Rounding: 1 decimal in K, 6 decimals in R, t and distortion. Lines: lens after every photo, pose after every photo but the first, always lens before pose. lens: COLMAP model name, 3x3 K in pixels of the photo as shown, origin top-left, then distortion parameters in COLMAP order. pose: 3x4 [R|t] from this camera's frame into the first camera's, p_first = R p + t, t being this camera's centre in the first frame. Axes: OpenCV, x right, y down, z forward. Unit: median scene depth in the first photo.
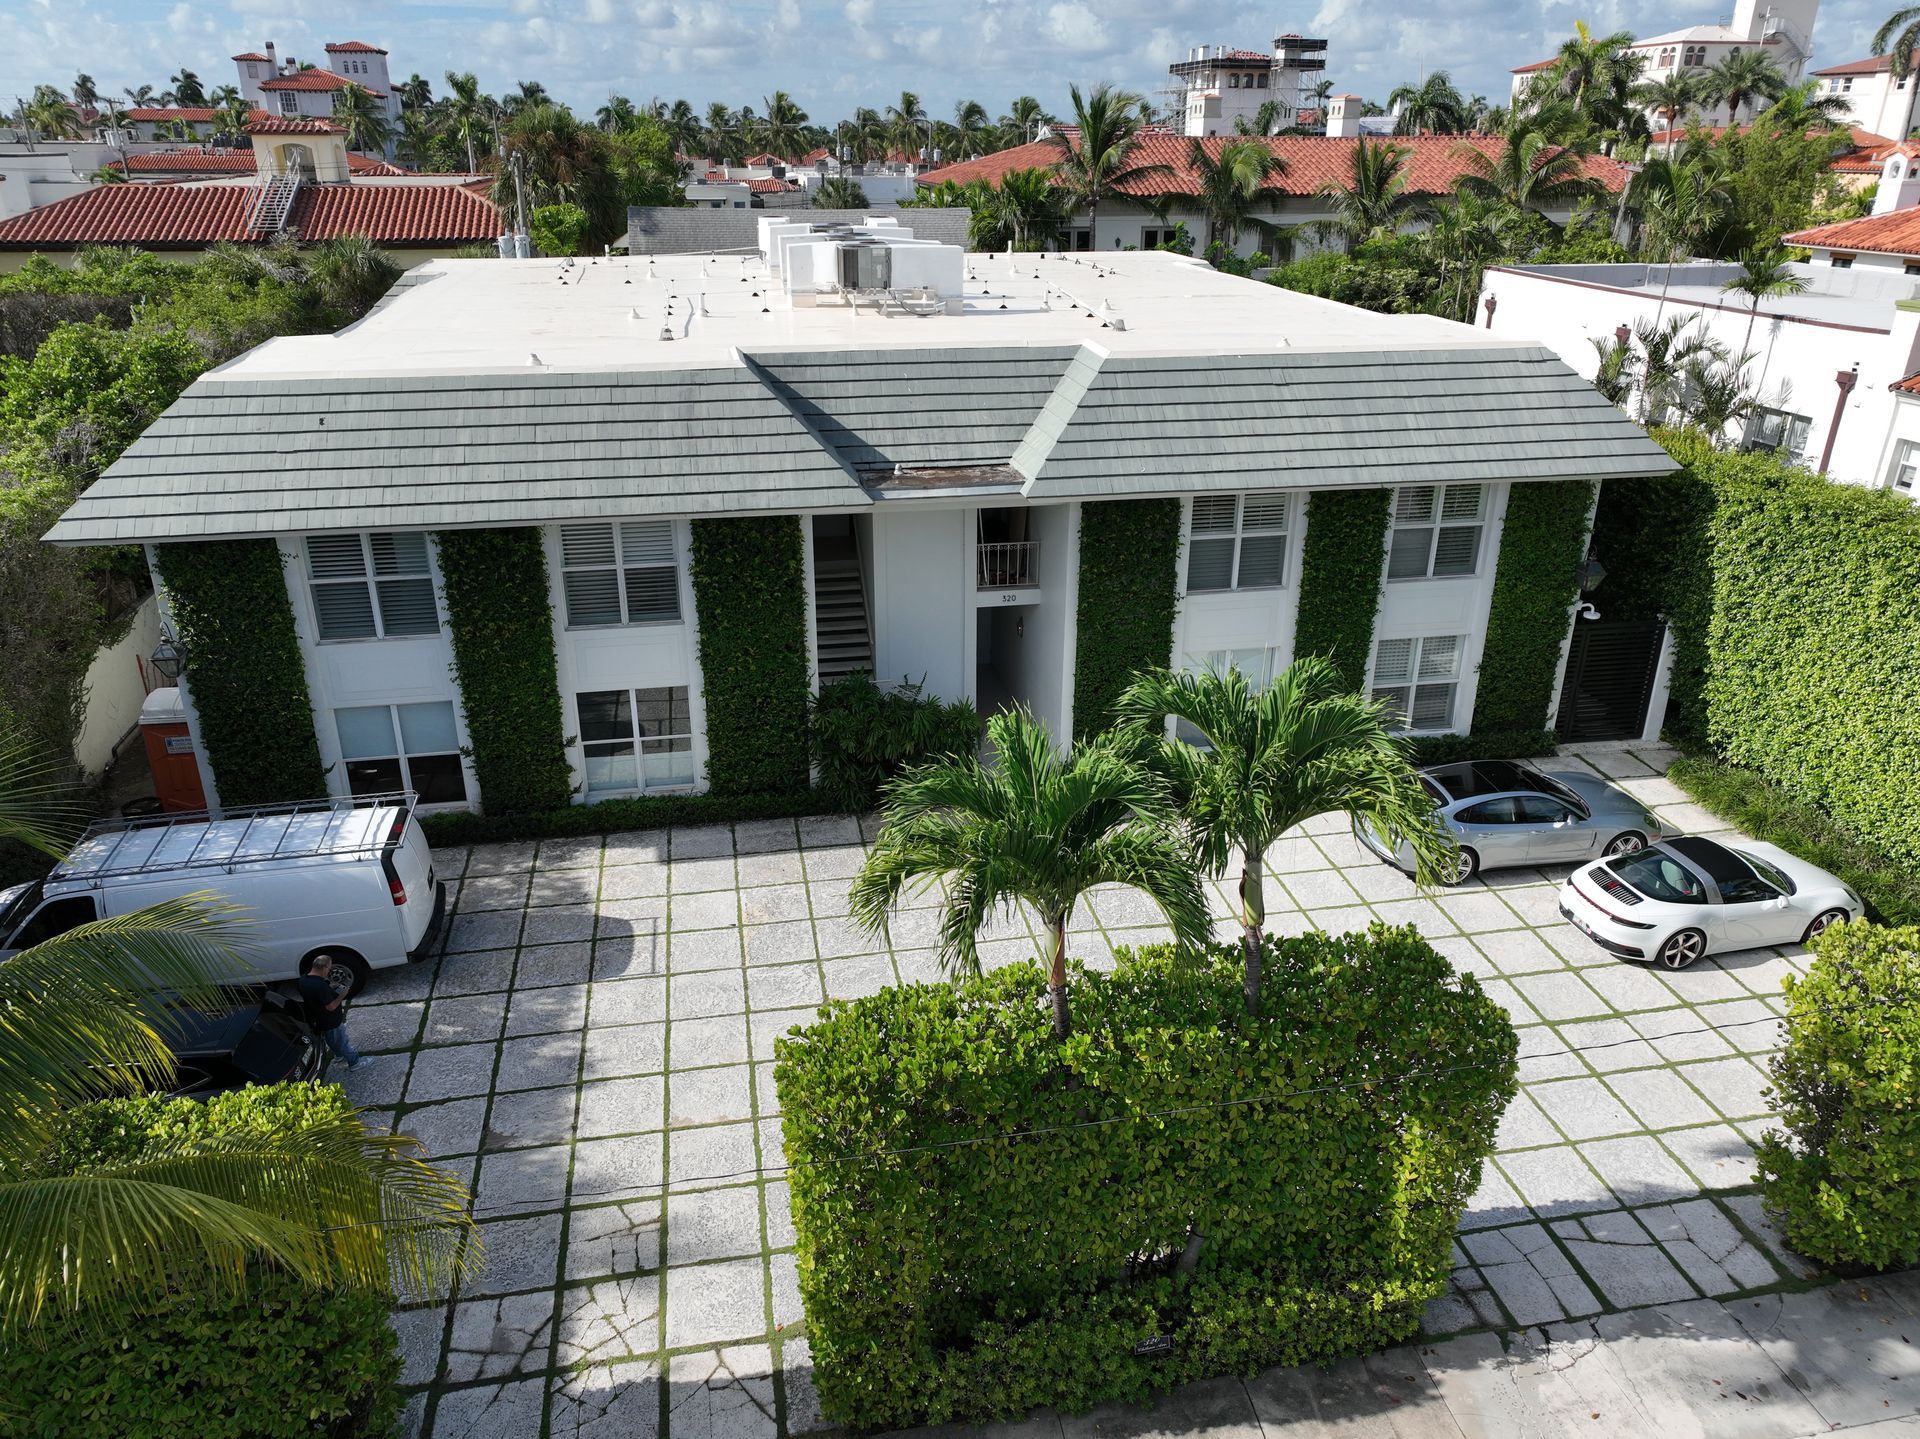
lens RADIAL K [[1350.5, 0, 966.1], [0, 1350.5, 724.3], [0, 0, 1]] dist [0.004697, 0.004980]
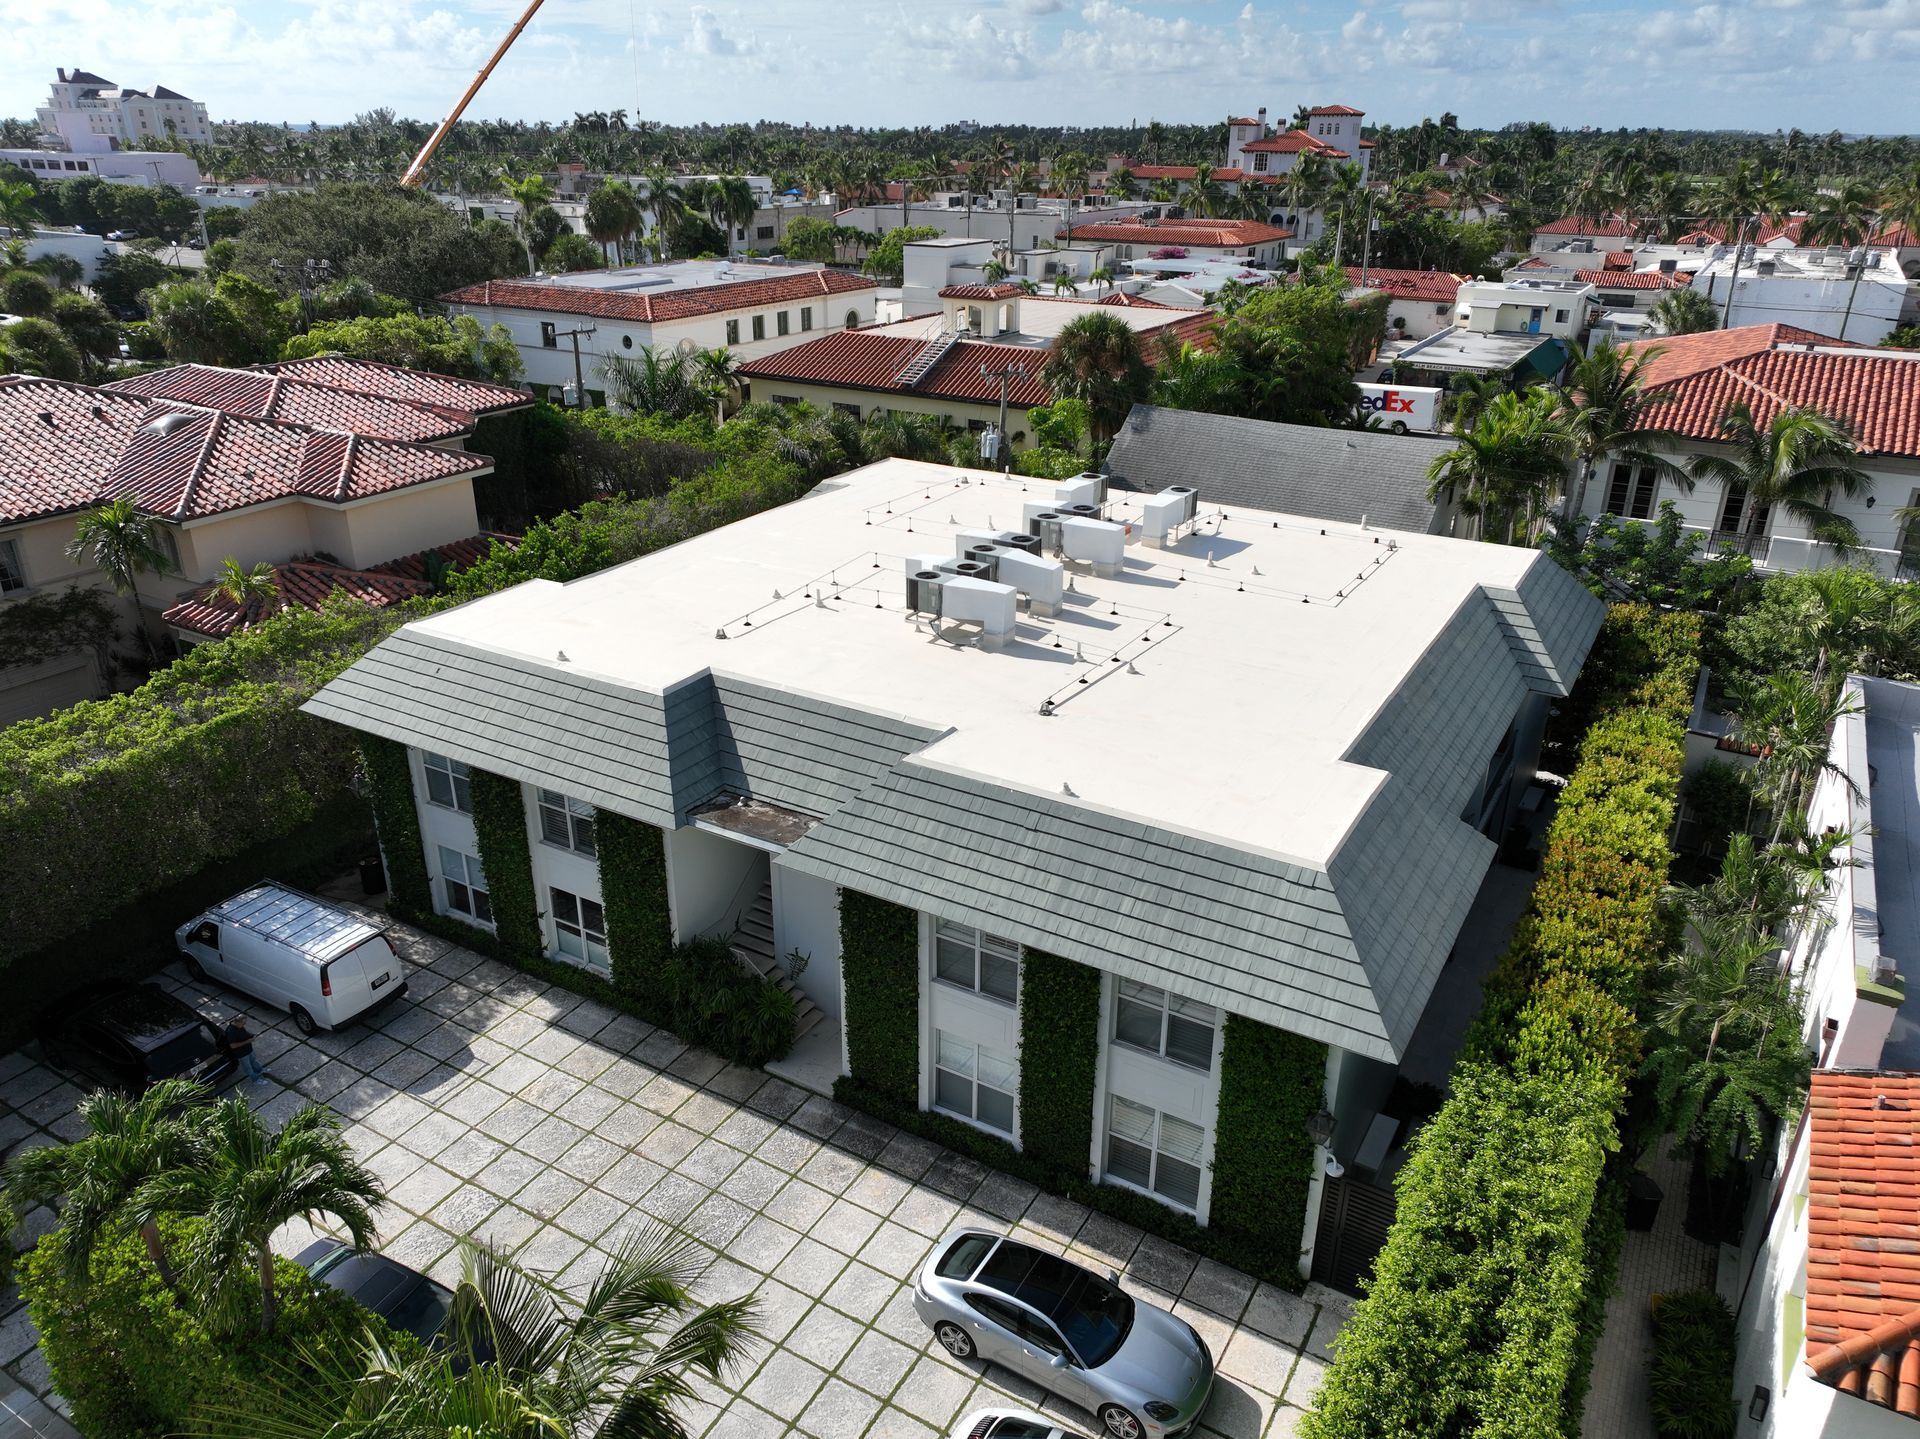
lens RADIAL K [[1350.5, 0, 960.5], [0, 1350.5, 718.8], [0, 0, 1]] dist [0.004697, 0.004980]
pose [[0.748880, 0.266778, -0.606637, 0.957383], [-0.267797, 0.959148, 0.091211, -0.493028], [0.606188, 0.094149, 0.789729, 0.158673]]
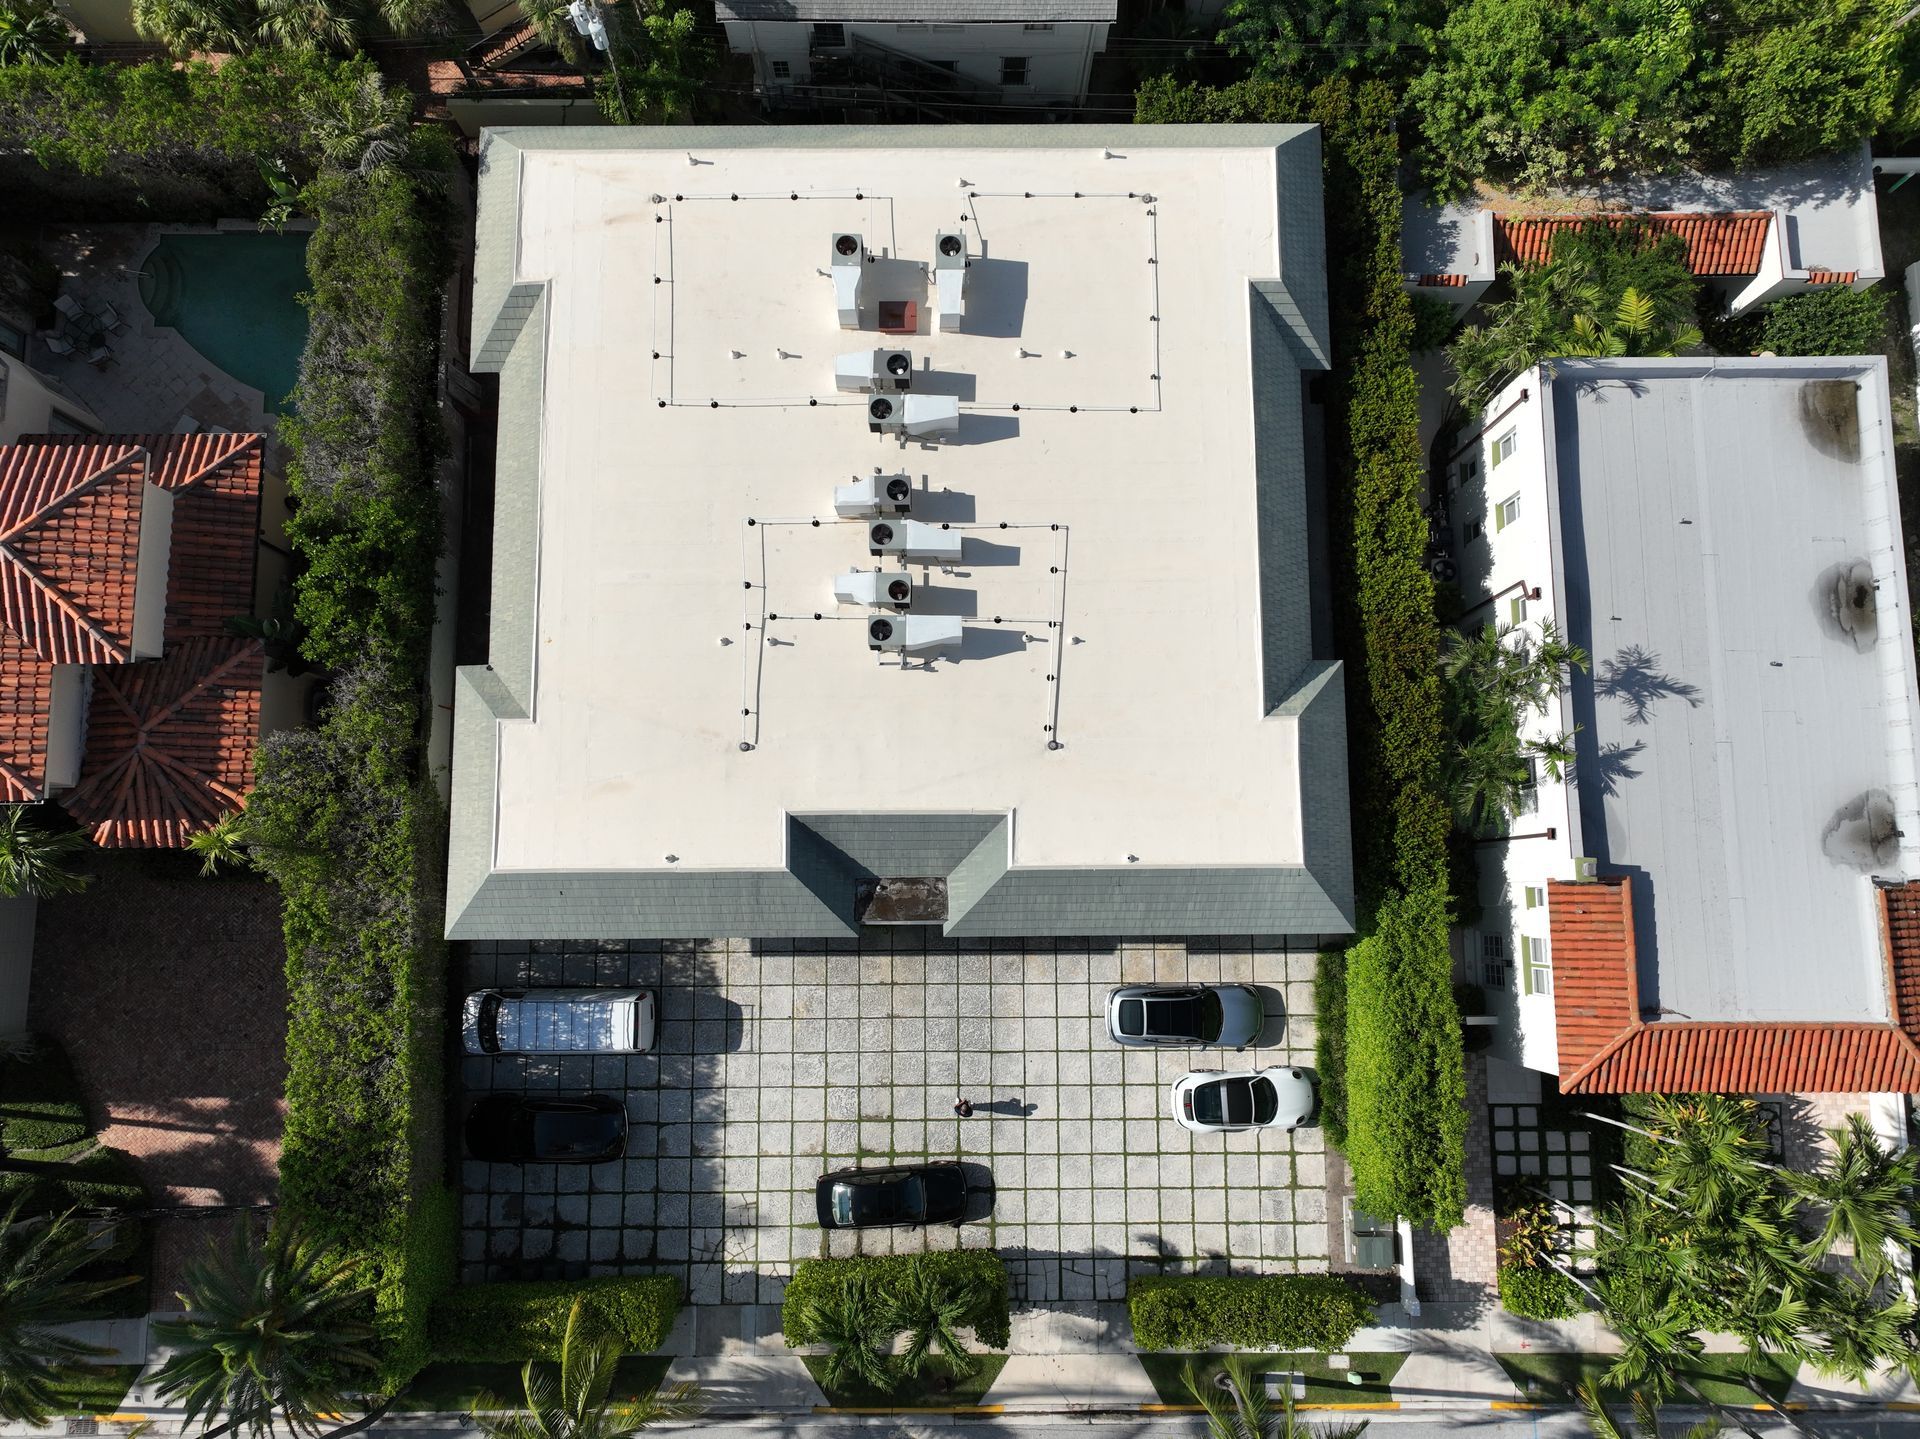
lens RADIAL K [[1350.5, 0, 960.7], [0, 1350.5, 727.7], [0, 0, 1]] dist [0.004697, 0.004980]
pose [[0.982820, 0.183027, -0.023785, 0.066056], [-0.074324, 0.510440, 0.856695, -2.051141], [0.168939, -0.840209, 0.515275, 0.344451]]
